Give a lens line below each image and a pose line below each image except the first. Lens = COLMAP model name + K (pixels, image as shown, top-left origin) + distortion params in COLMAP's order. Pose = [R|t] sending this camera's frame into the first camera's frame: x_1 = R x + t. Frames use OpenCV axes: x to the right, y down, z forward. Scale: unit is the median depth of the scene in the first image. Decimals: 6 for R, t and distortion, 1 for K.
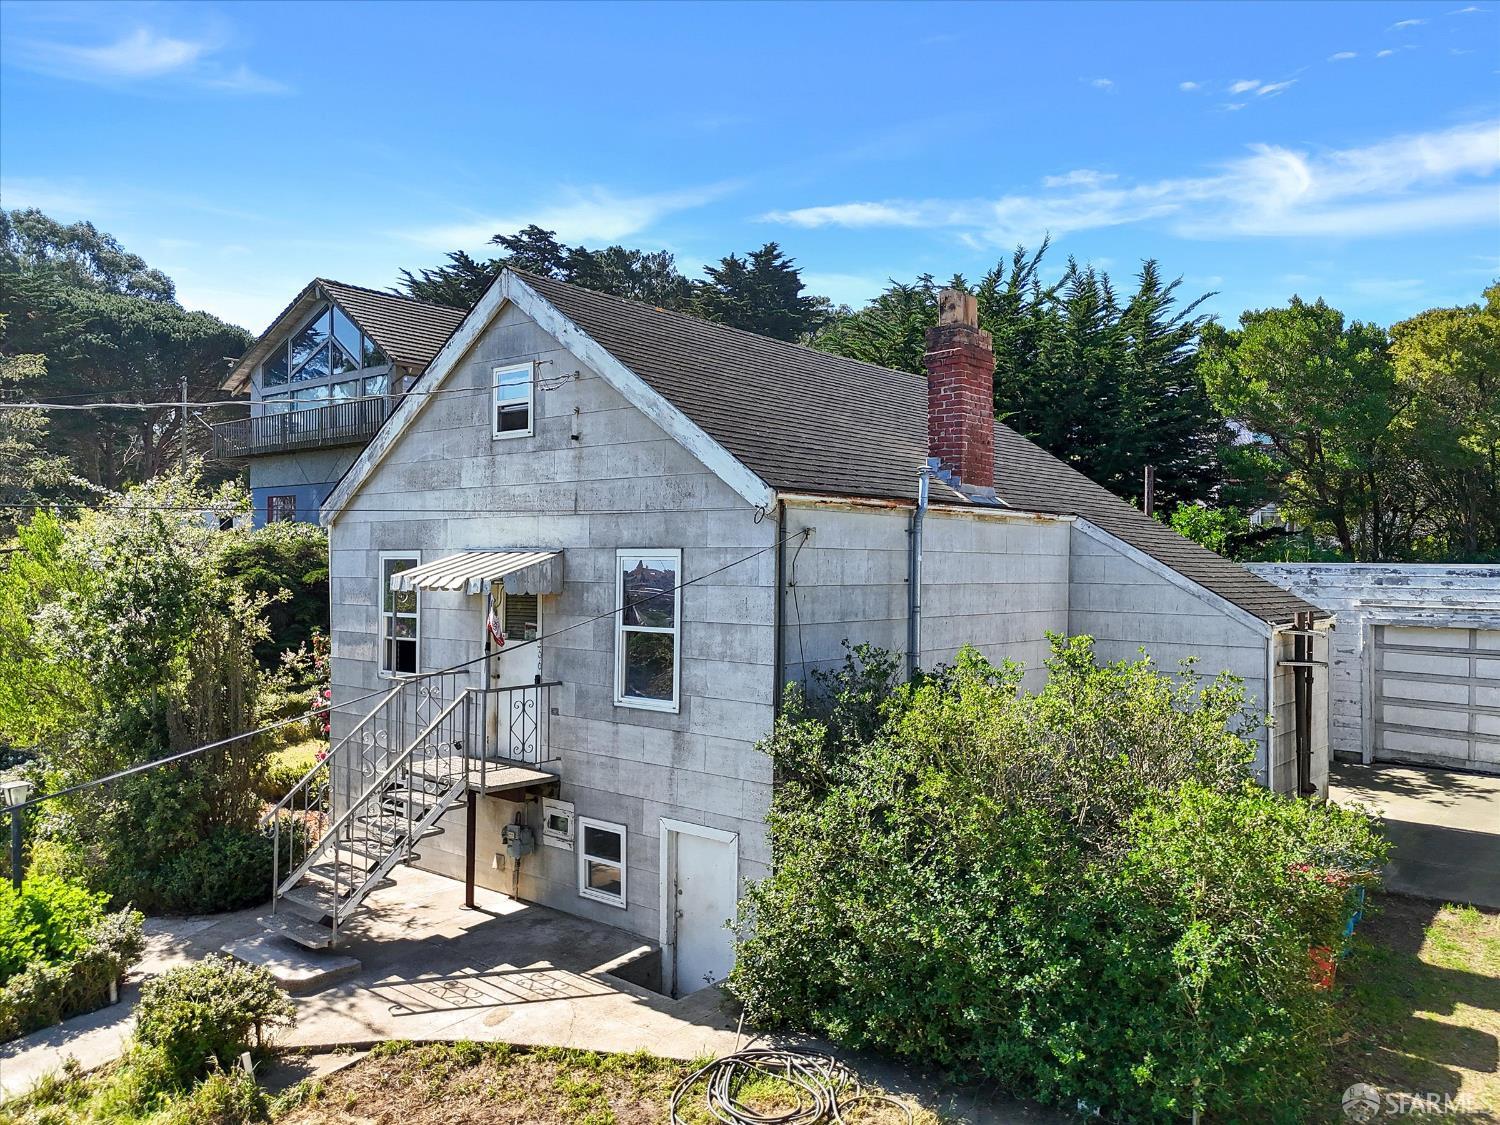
lens RADIAL K [[1110.7, 0, 740.4], [0, 1110.7, 551.8], [0, 0, 1]] dist [0.059686, -0.045697]
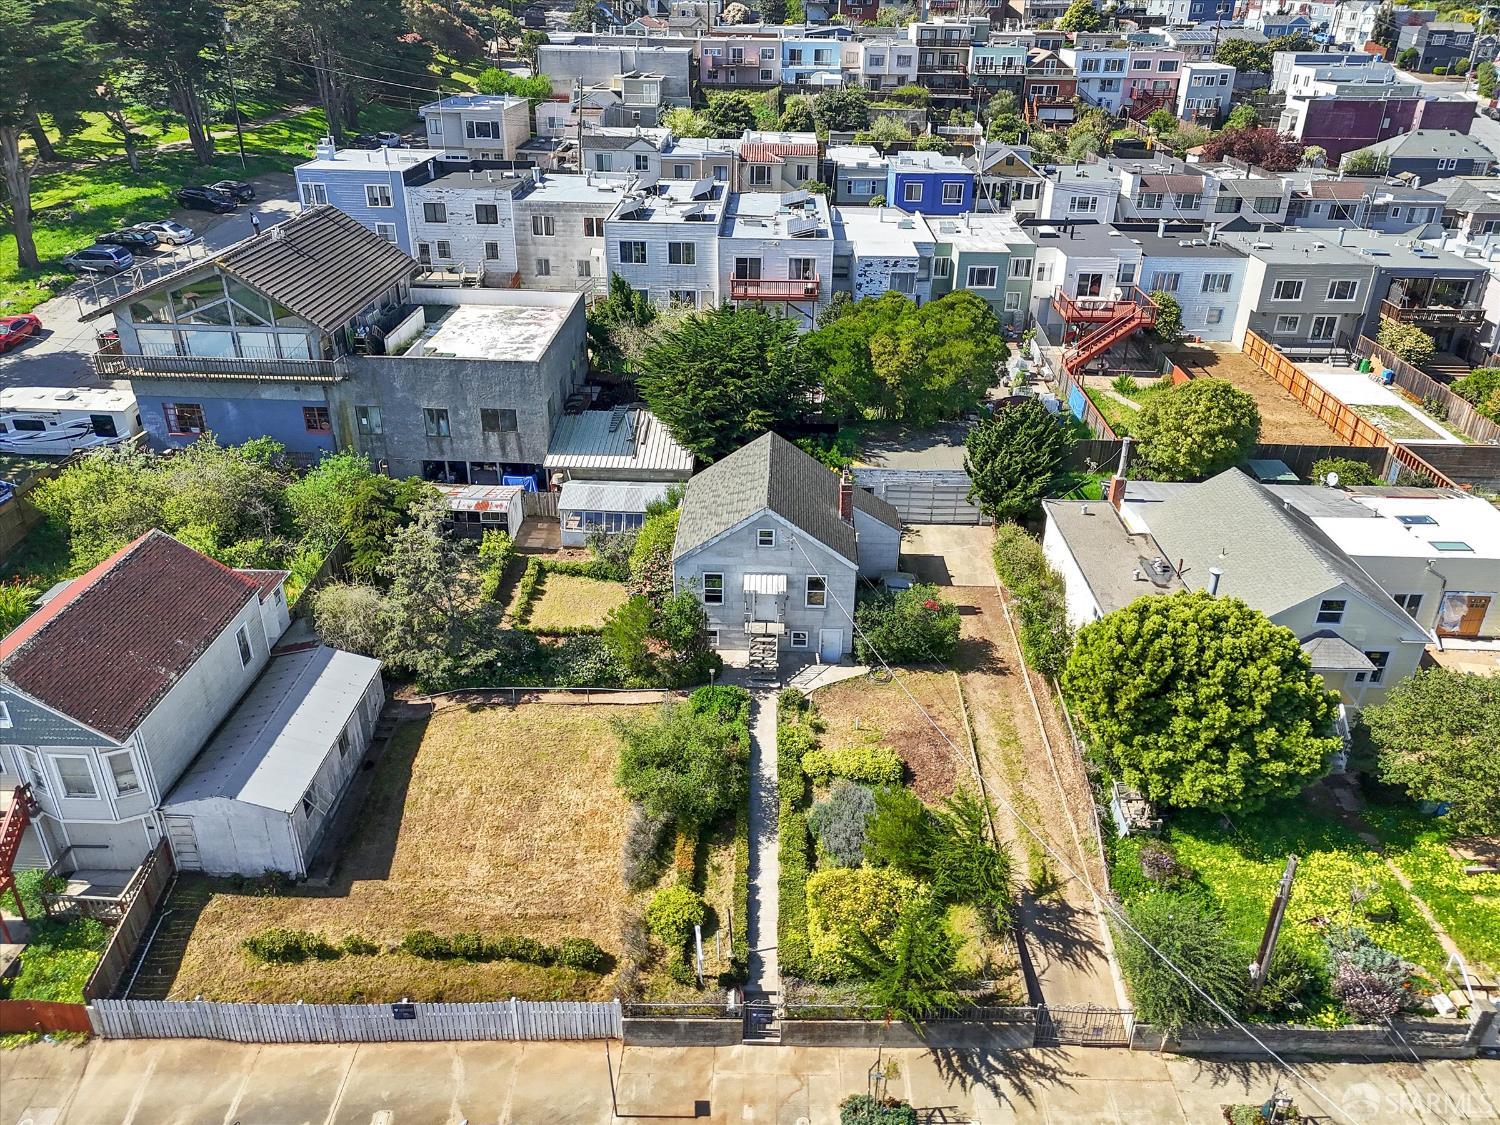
lens RADIAL K [[1110.7, 0, 750.6], [0, 1110.7, 559.7], [0, 0, 1]] dist [0.059686, -0.045697]
pose [[0.779026, -0.283499, 0.559238, -2.512868], [-0.014060, 0.883815, 0.467625, -1.936911], [-0.626834, -0.372155, 0.684529, -1.633540]]
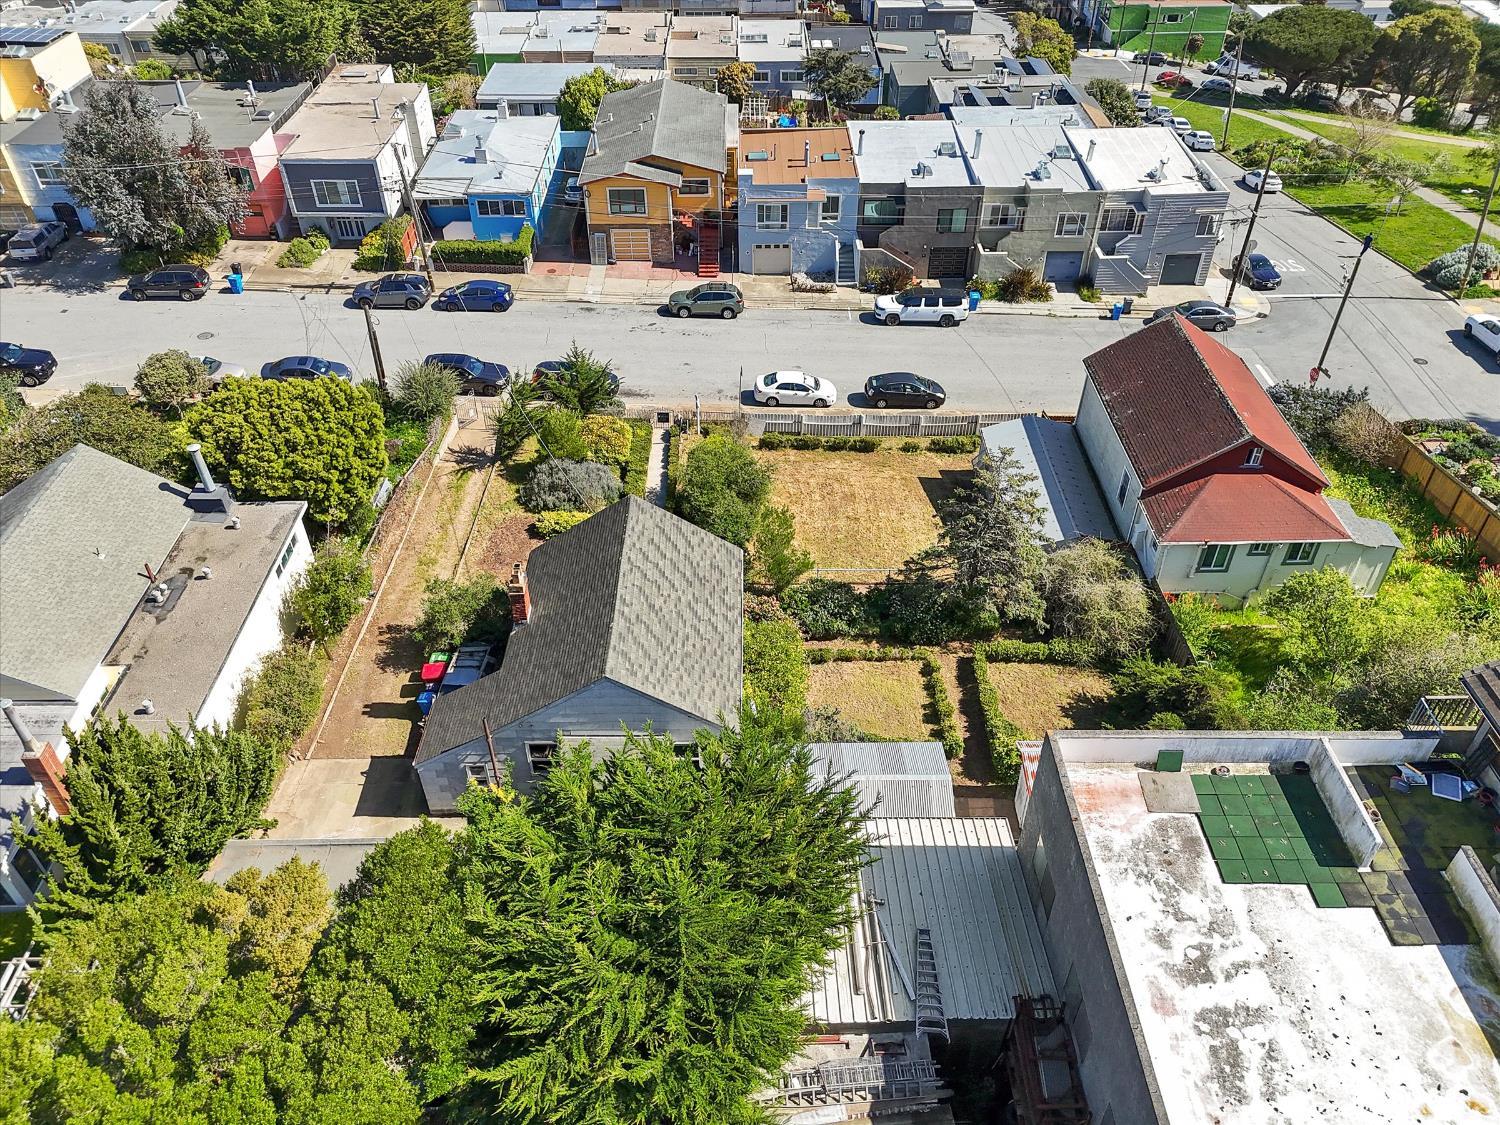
lens RADIAL K [[1110.7, 0, 750.6], [0, 1110.7, 563.6], [0, 0, 1]] dist [0.059686, -0.045697]
pose [[-0.756478, 0.415310, -0.505231, 1.313206], [0.004359, 0.775687, 0.631103, -2.265651], [0.654005, 0.475213, -0.588600, 3.433361]]
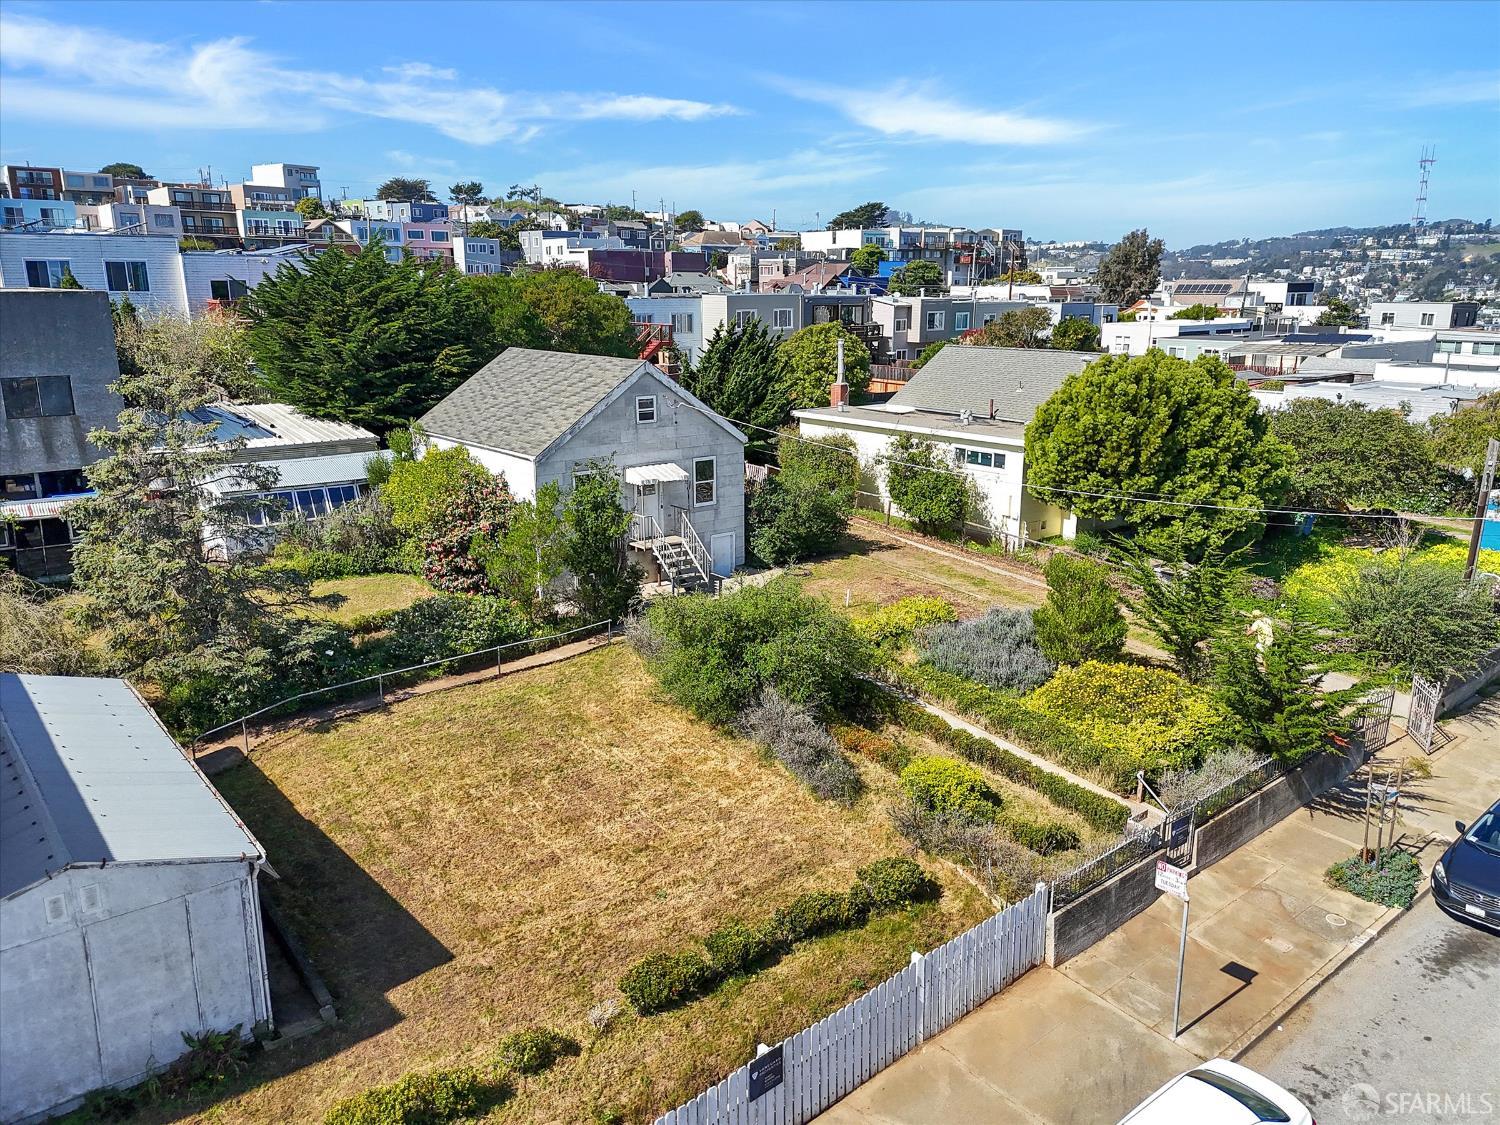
lens RADIAL K [[1110.7, 0, 750.4], [0, 1110.7, 560.6], [0, 0, 1]] dist [0.059686, -0.045697]
pose [[0.183761, -0.247524, 0.951296, -3.069664], [-0.011174, 0.967188, 0.253818, -0.509485], [-0.982907, -0.057272, 0.174965, 0.275973]]
